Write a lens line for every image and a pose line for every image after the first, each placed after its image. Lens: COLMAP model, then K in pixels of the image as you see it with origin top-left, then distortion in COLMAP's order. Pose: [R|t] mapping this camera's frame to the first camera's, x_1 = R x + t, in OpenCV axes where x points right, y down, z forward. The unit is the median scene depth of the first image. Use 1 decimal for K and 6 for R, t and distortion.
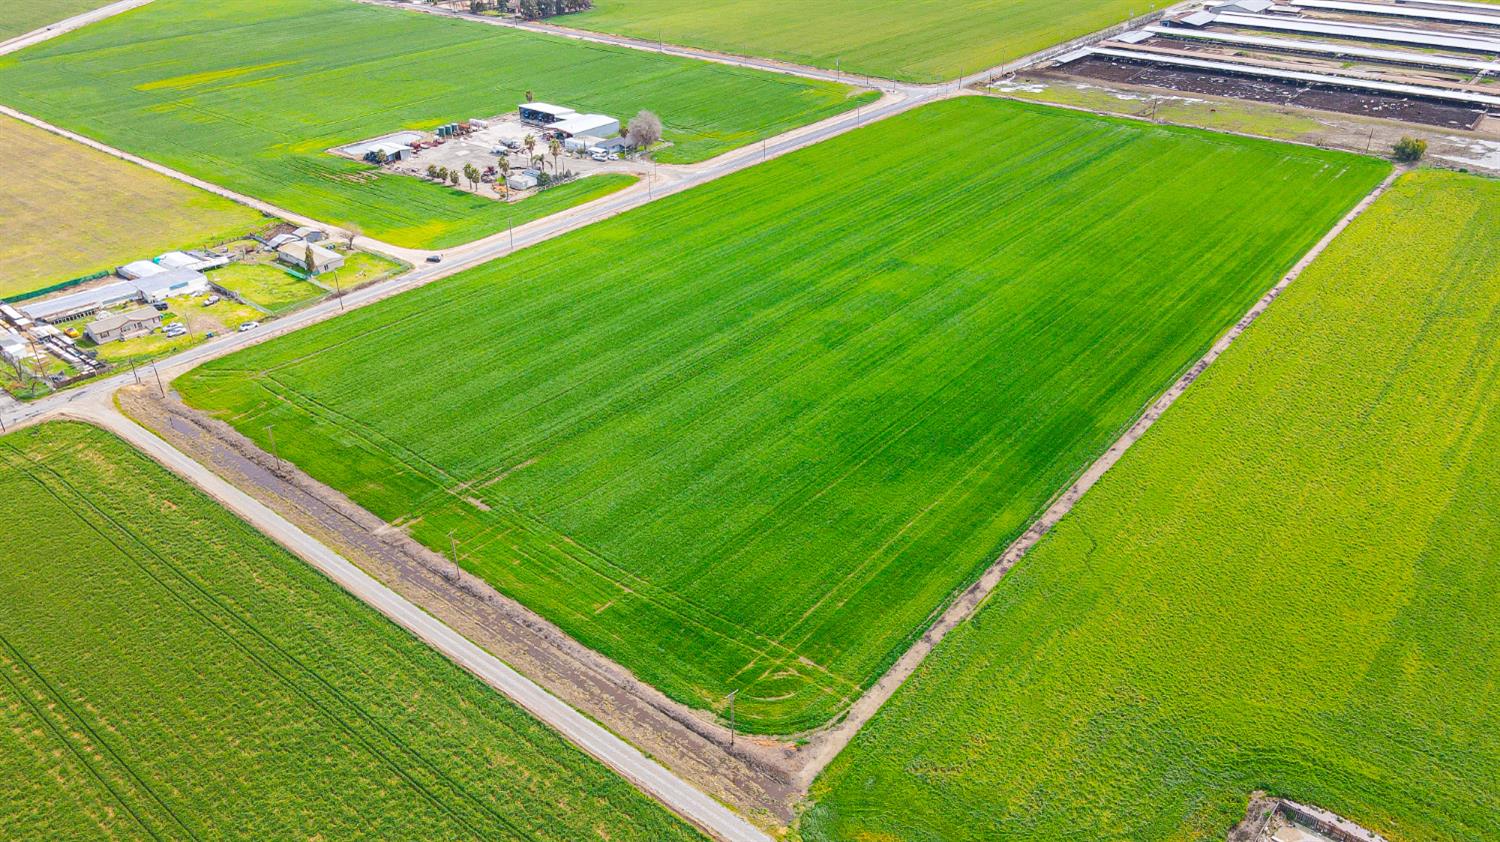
lens RADIAL K [[1109.6, 0, 754.3], [0, 1109.6, 420.8], [0, 0, 1]] dist [-0.009150, 0.041527]
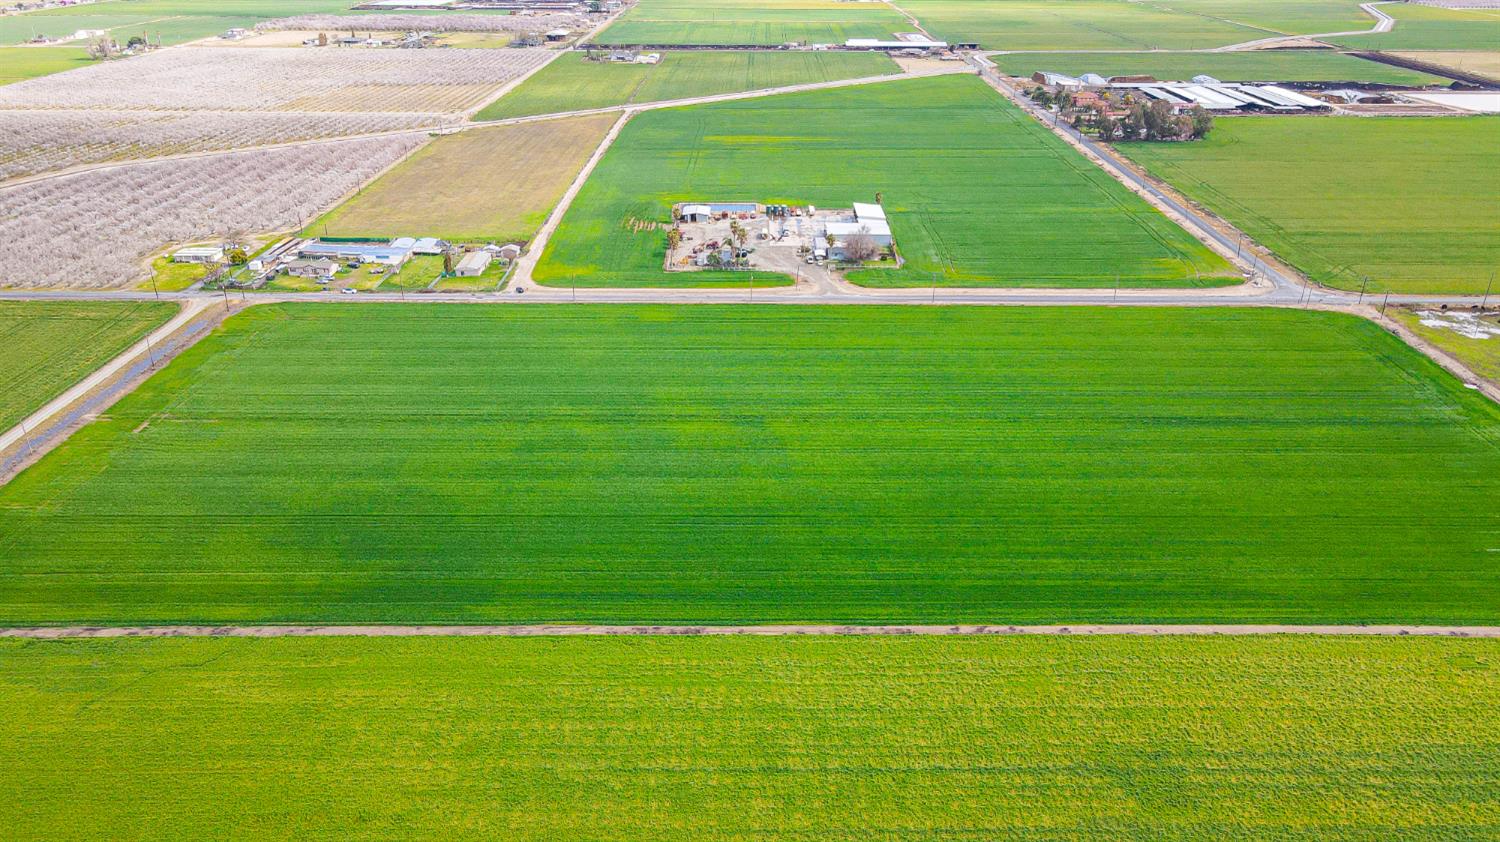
lens RADIAL K [[1109.6, 0, 754.3], [0, 1109.6, 420.8], [0, 0, 1]] dist [-0.009150, 0.041527]
pose [[0.627692, 0.329586, -0.705249, 0.739970], [-0.387381, 0.918061, 0.084261, -0.212101], [0.675233, 0.220310, 0.703935, 0.364956]]
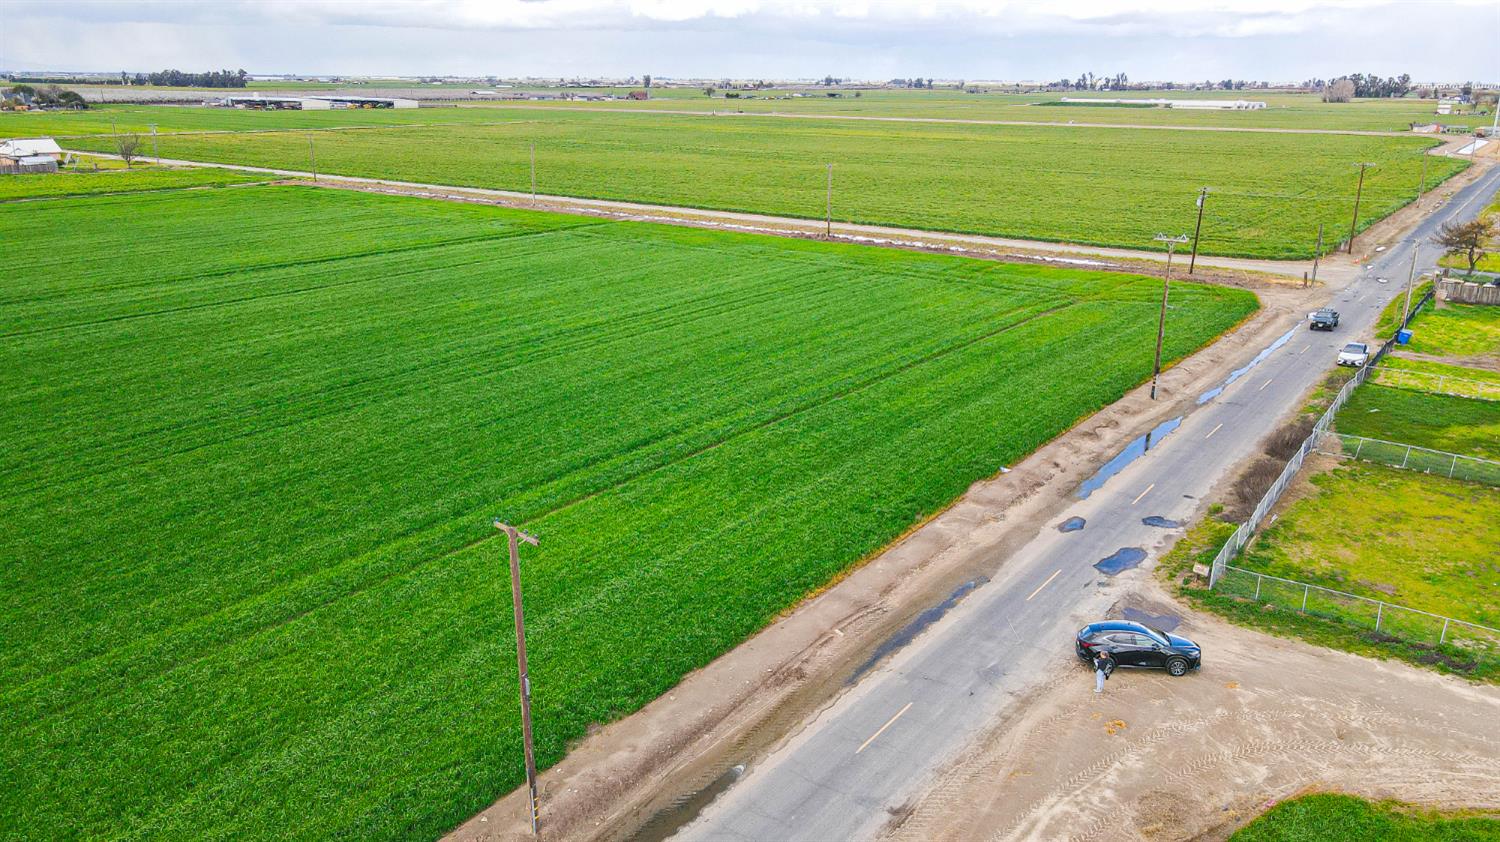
lens RADIAL K [[1109.6, 0, 754.3], [0, 1109.6, 420.8], [0, 0, 1]] dist [-0.009150, 0.041527]
pose [[-0.998502, 0.017171, -0.051946, -0.237261], [-0.025896, 0.688035, 0.725215, -0.251788], [0.048193, 0.725474, -0.686560, 1.056270]]
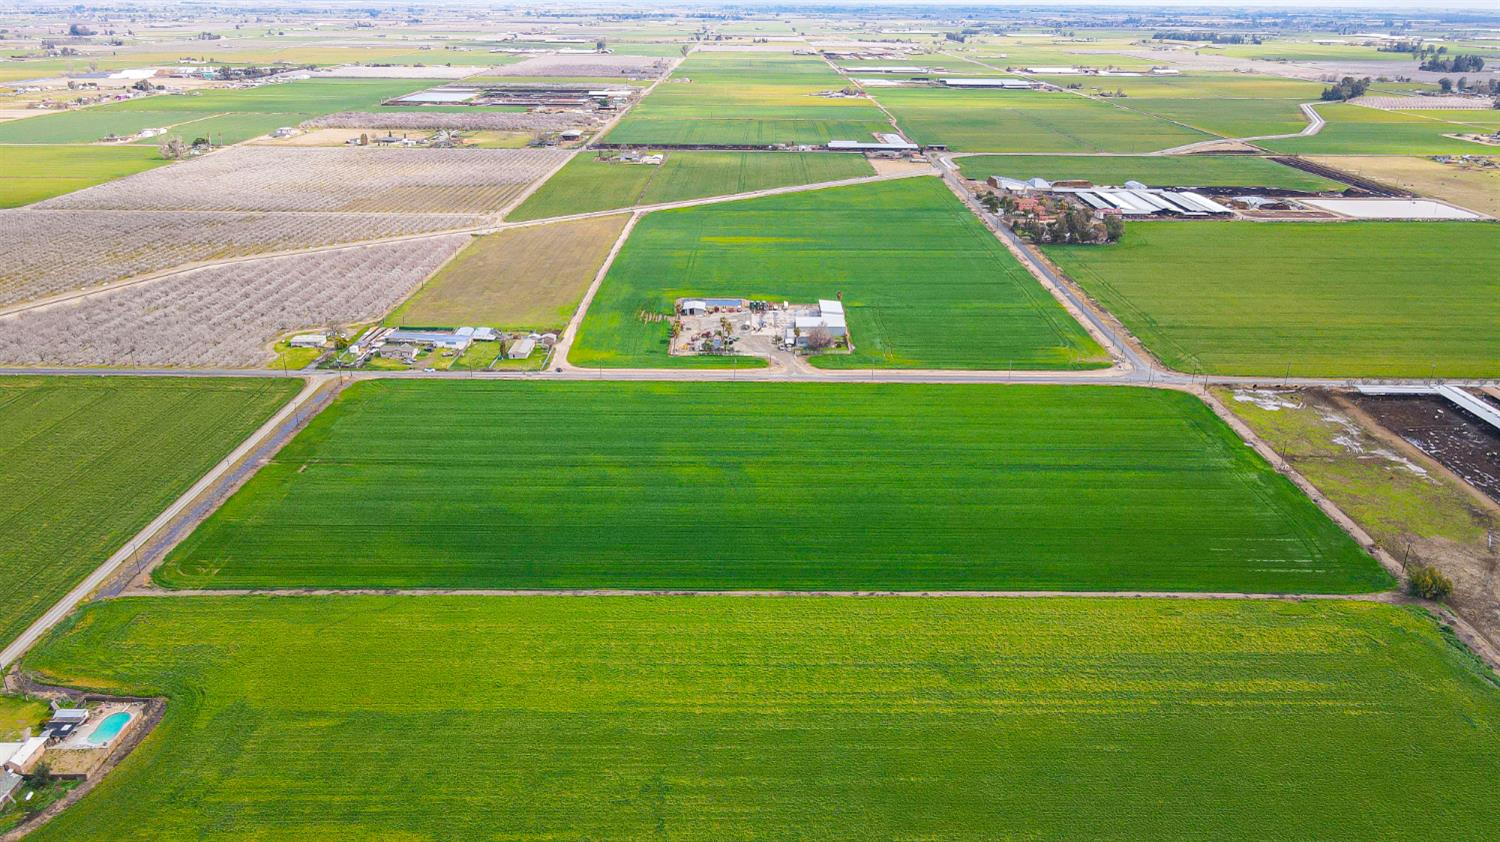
lens RADIAL K [[1109.6, 0, 754.3], [0, 1109.6, 420.8], [0, 0, 1]] dist [-0.009150, 0.041527]
pose [[0.628231, 0.289854, -0.722019, 1.015767], [-0.391473, 0.919745, 0.028609, -0.229254], [0.672365, 0.264677, 0.691282, 0.127956]]
